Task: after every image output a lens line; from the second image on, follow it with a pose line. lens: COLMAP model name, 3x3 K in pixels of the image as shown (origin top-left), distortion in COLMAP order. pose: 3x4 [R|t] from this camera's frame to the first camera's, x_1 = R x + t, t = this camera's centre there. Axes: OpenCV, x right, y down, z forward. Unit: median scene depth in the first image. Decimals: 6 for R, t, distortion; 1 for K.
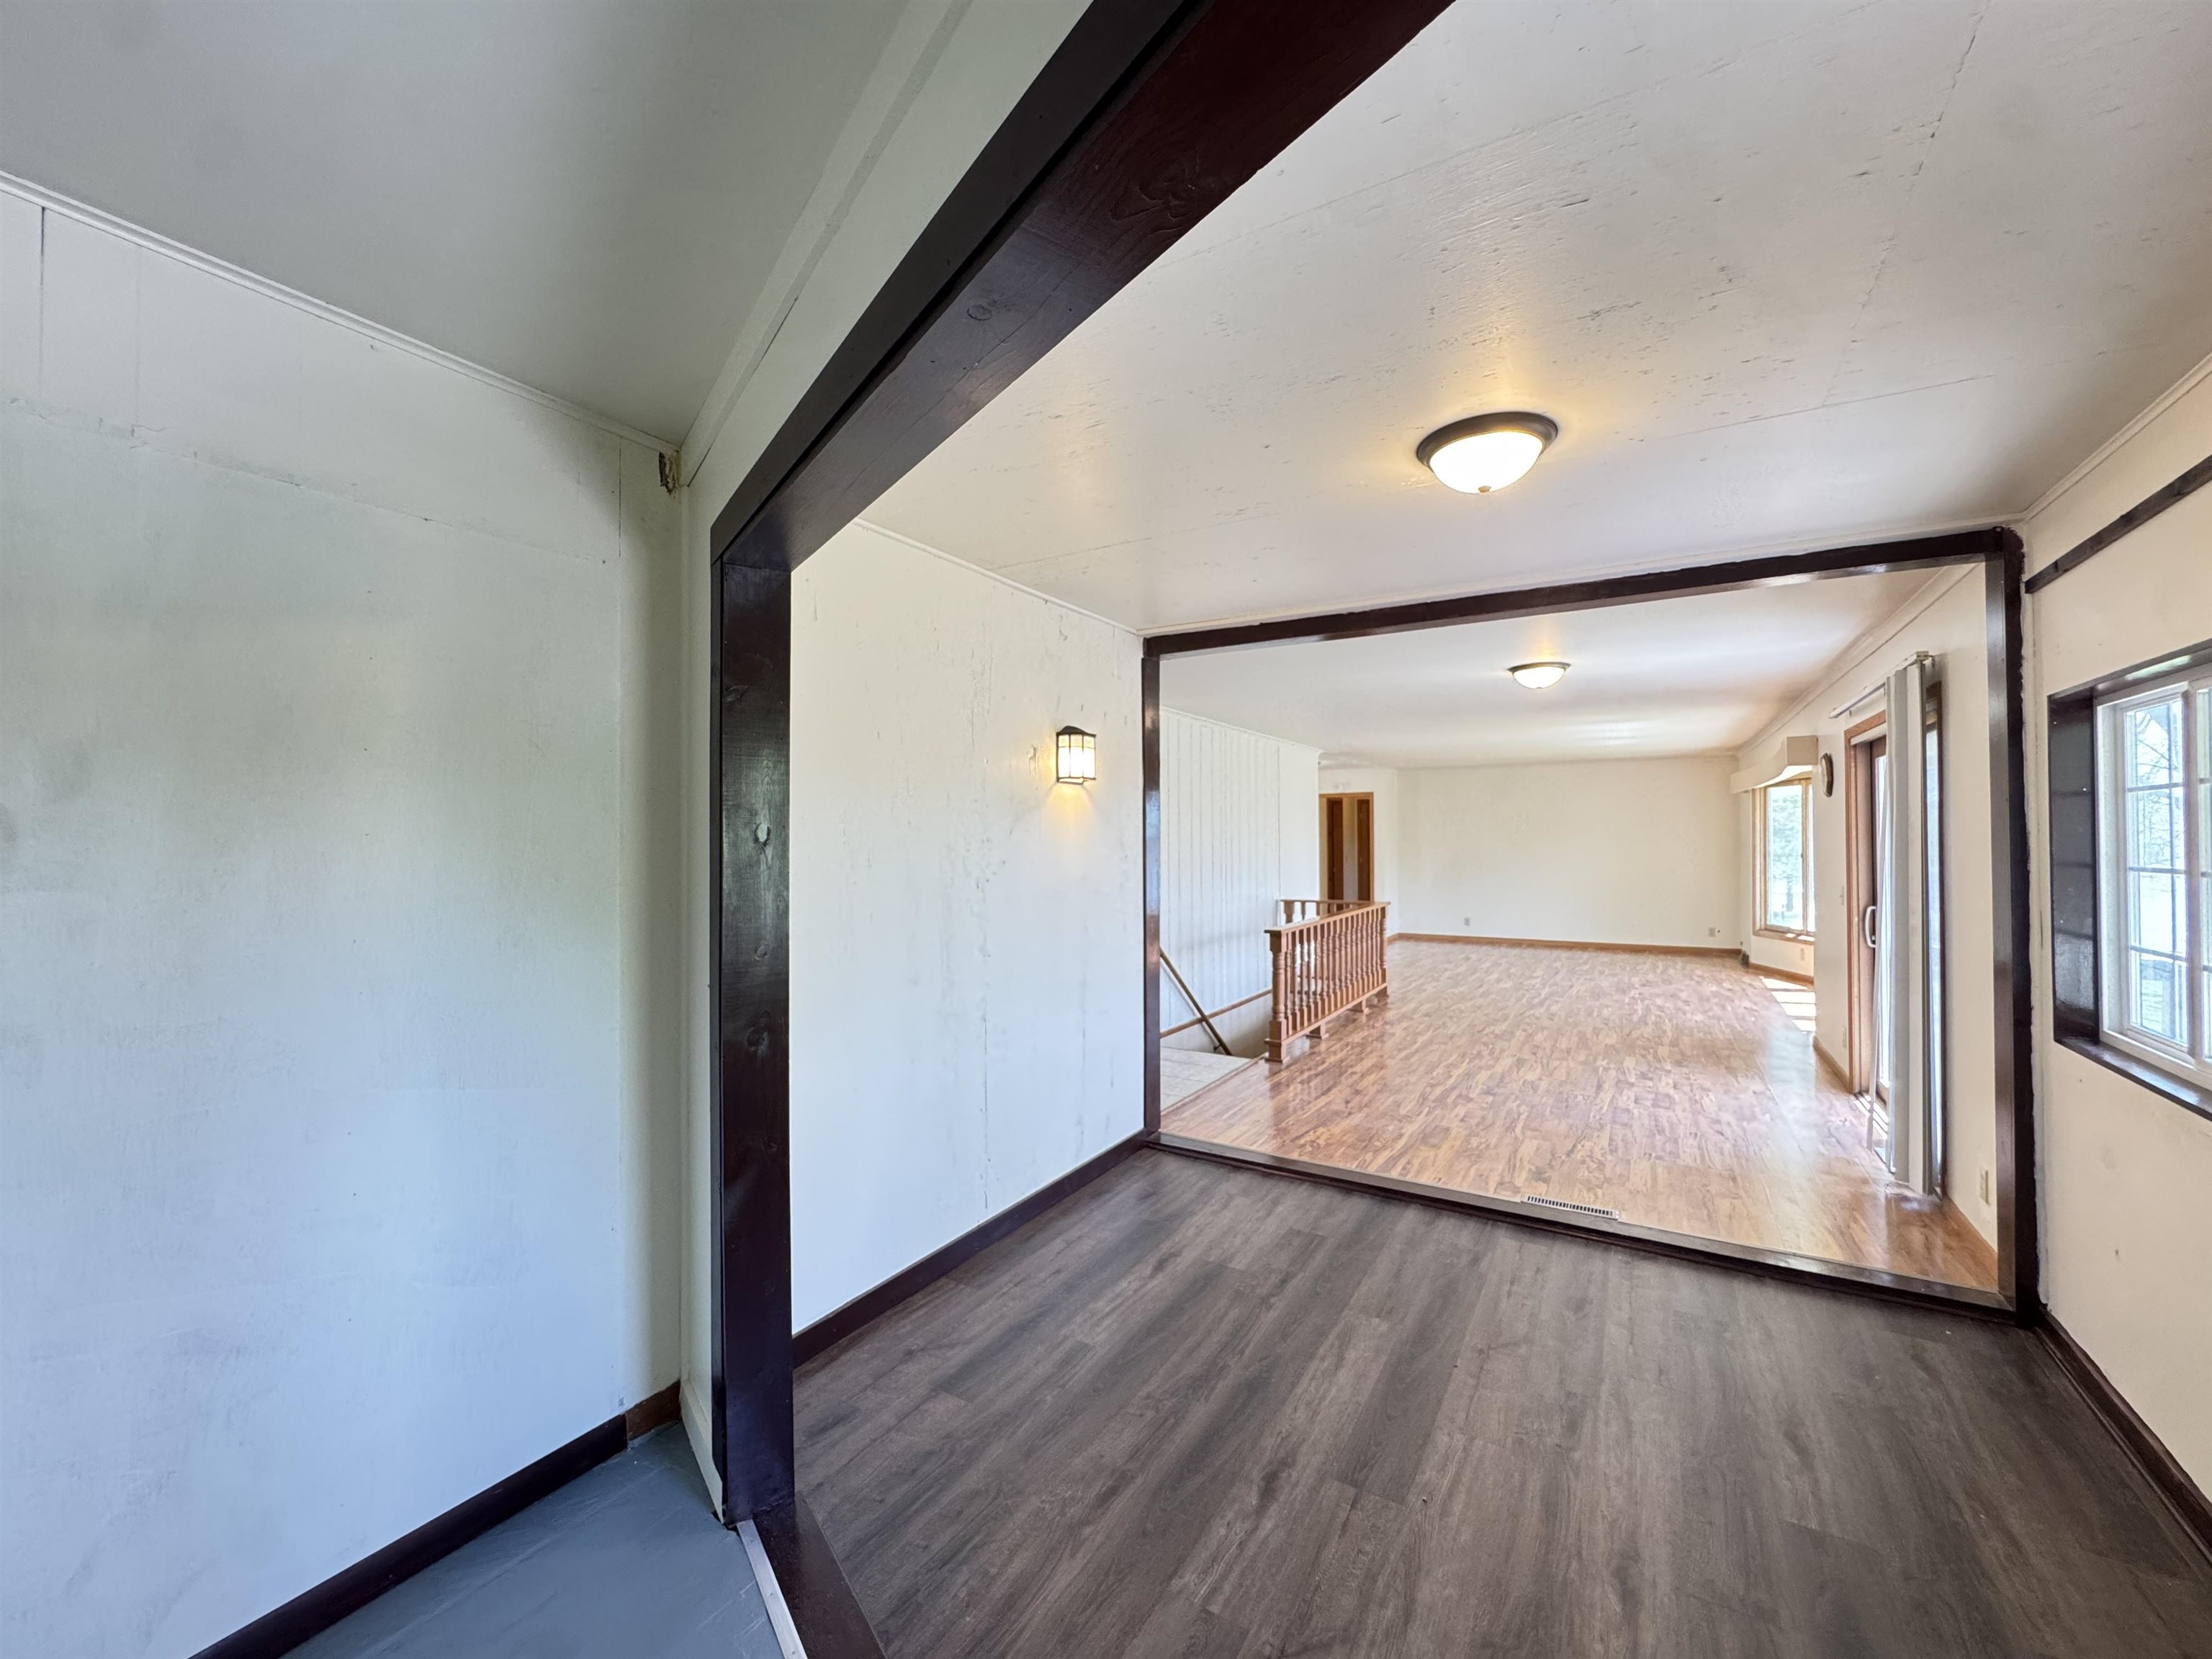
lens RADIAL K [[888.1, 0, 1104.0], [0, 888.1, 828.5], [0, 0, 1]] dist [-0.001277, 0.000355]
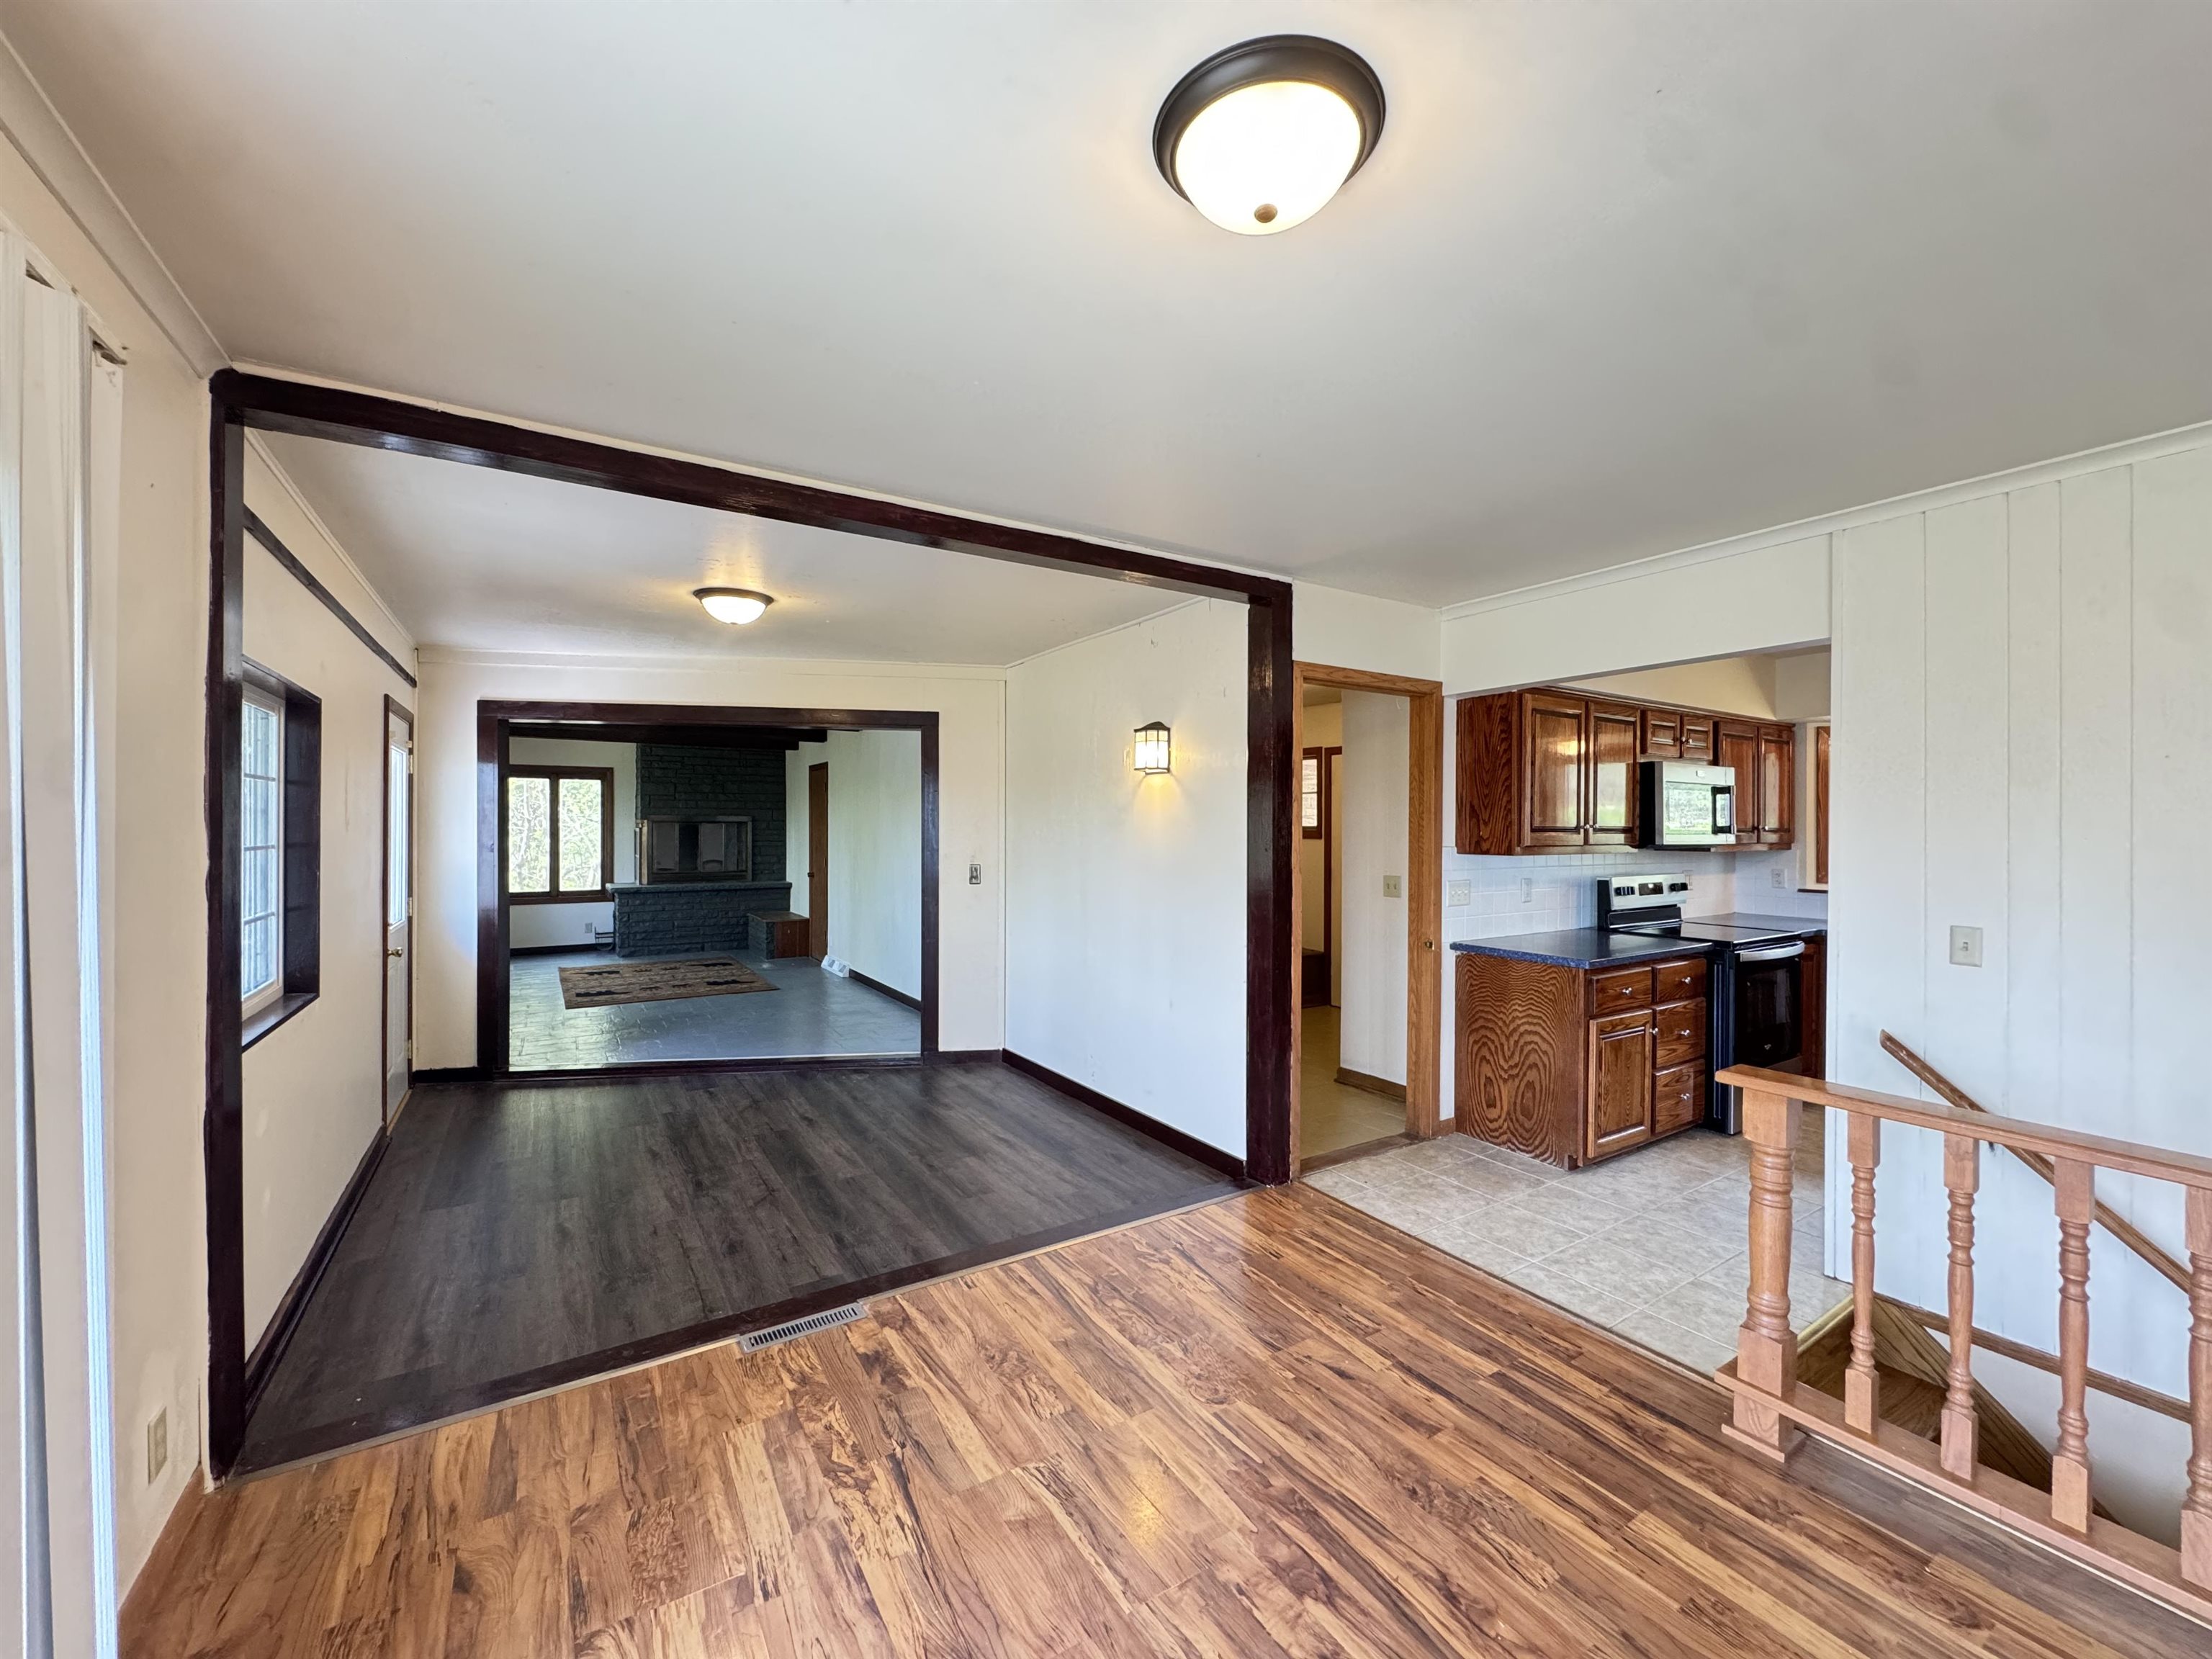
lens RADIAL K [[888.1, 0, 1104.0], [0, 888.1, 828.5], [0, 0, 1]] dist [-0.001277, 0.000355]
pose [[-0.447250, 0.002527, -0.894405, 0.886727], [0.007129, 0.999974, -0.000739, 0.016964], [0.894380, -0.006707, -0.447257, 1.290047]]
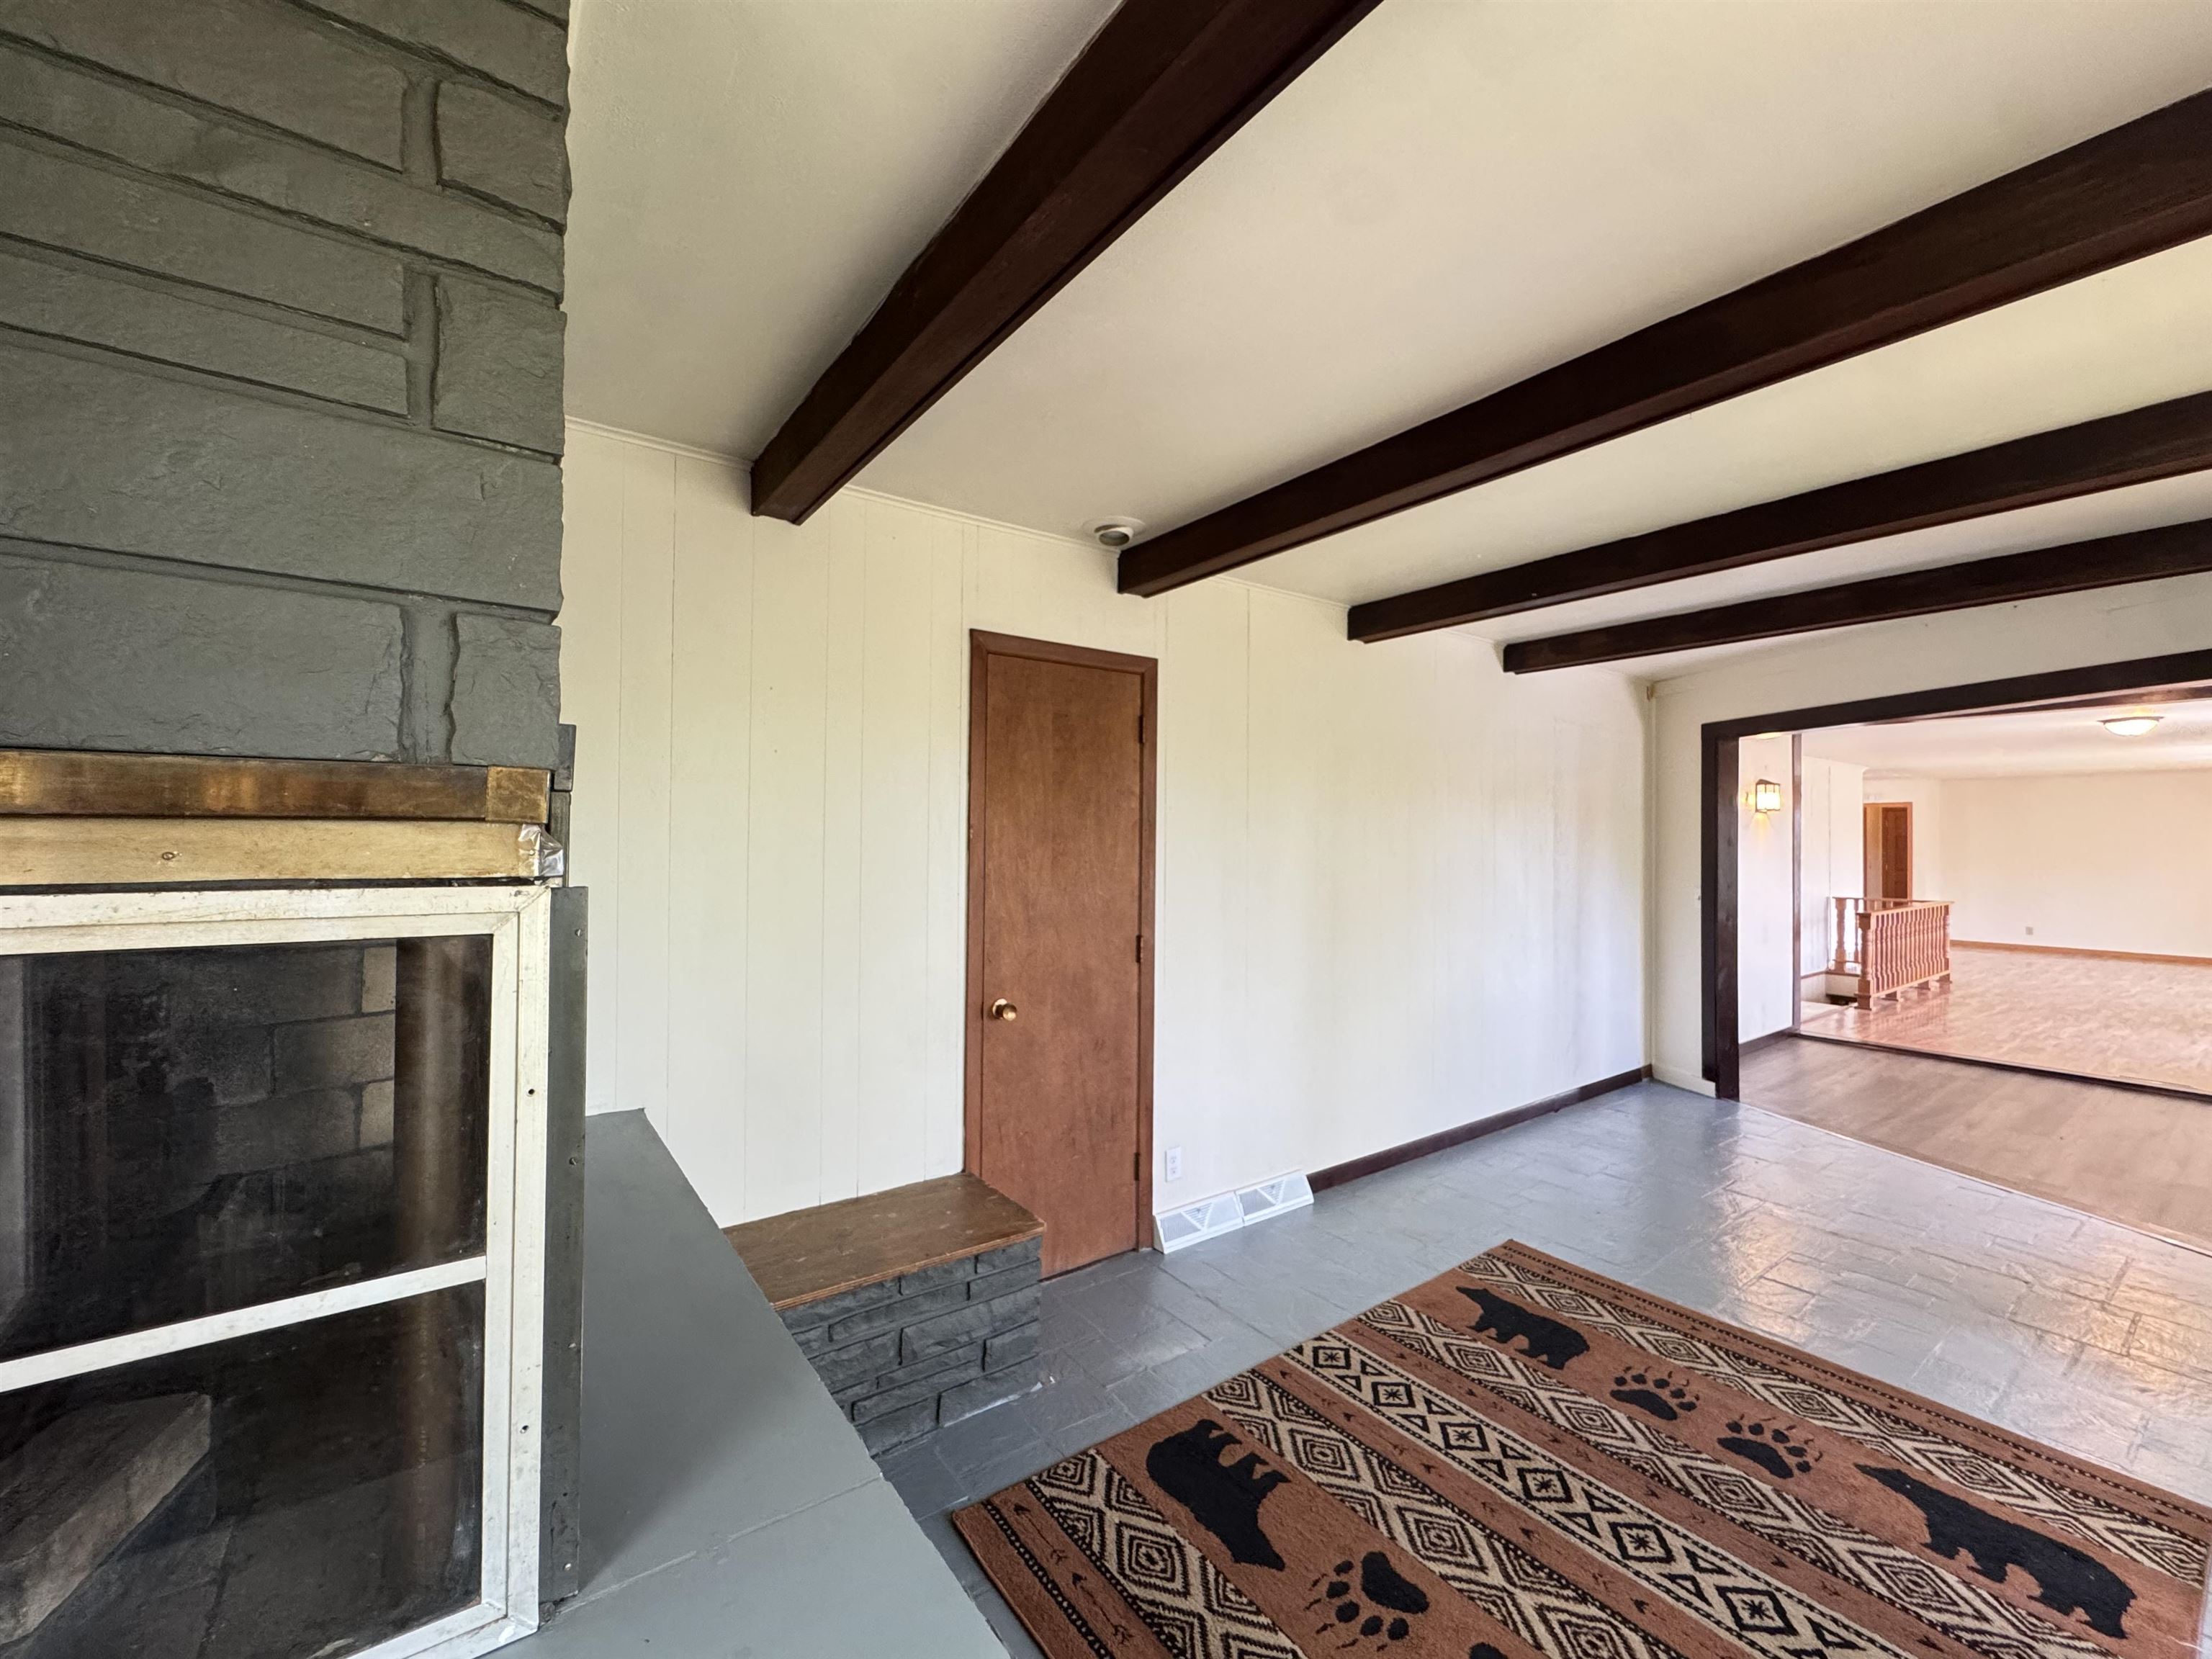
lens RADIAL K [[893.0, 0, 1106.0], [0, 893.0, 829.5], [0, 0, 1]] dist [-0.001514, 0.000391]
pose [[0.922423, 0.007429, -0.386110, -0.494663], [-0.007577, 0.999971, 0.001138, -0.008347], [0.386107, 0.001876, 0.922452, -0.996131]]
